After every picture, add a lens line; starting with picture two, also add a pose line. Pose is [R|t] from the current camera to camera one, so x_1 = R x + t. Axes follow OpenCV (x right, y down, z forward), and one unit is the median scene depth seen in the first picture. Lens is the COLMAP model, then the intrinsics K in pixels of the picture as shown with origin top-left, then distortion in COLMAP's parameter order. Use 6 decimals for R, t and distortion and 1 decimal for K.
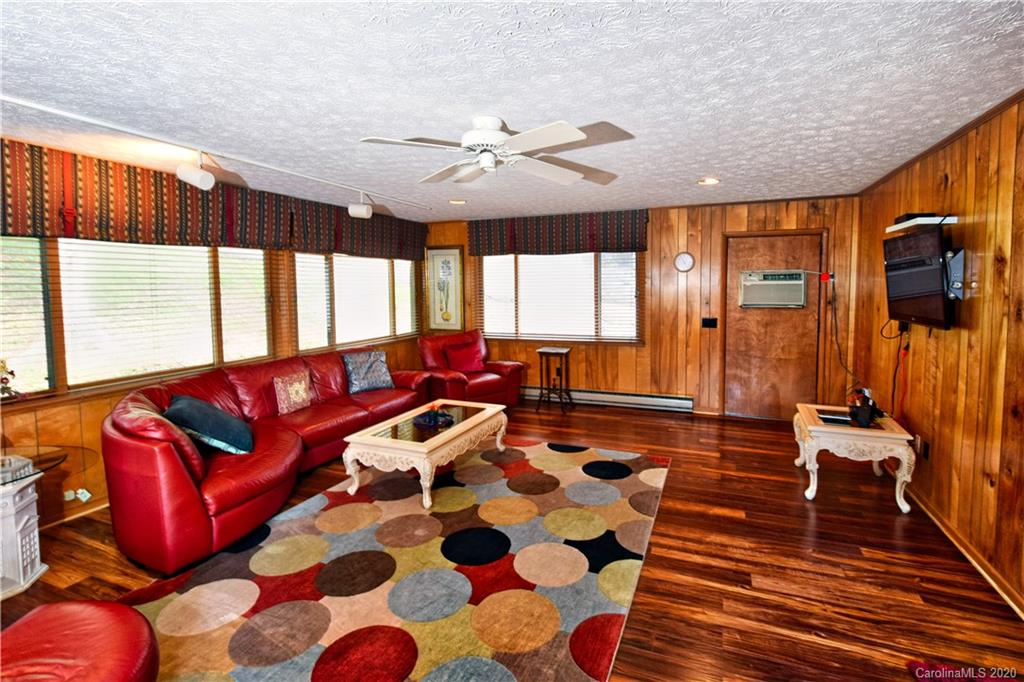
lens RADIAL K [[470.2, 0, 539.7], [0, 470.2, 302.9], [0, 0, 1]] dist [0.002301, -0.003857]
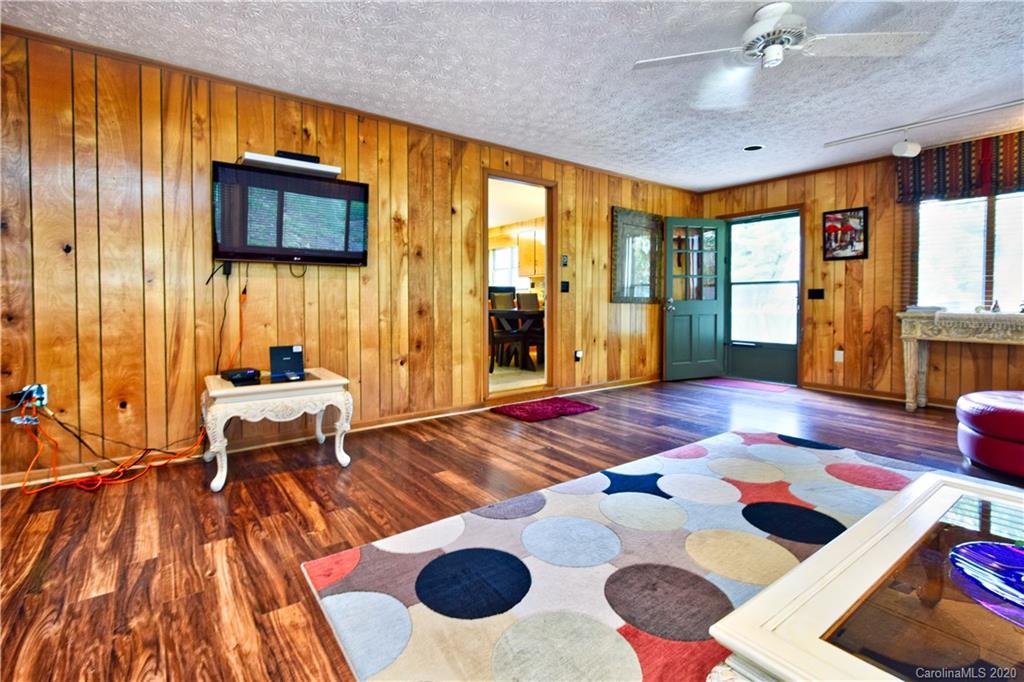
lens RADIAL K [[470.2, 0, 504.6], [0, 470.2, 313.8], [0, 0, 1]] dist [0.002301, -0.003857]
pose [[-0.834038, -0.008765, 0.551638, -0.162376], [0.026881, 0.998041, 0.056500, 0.124229], [-0.551052, 0.061952, -0.832168, 1.862886]]
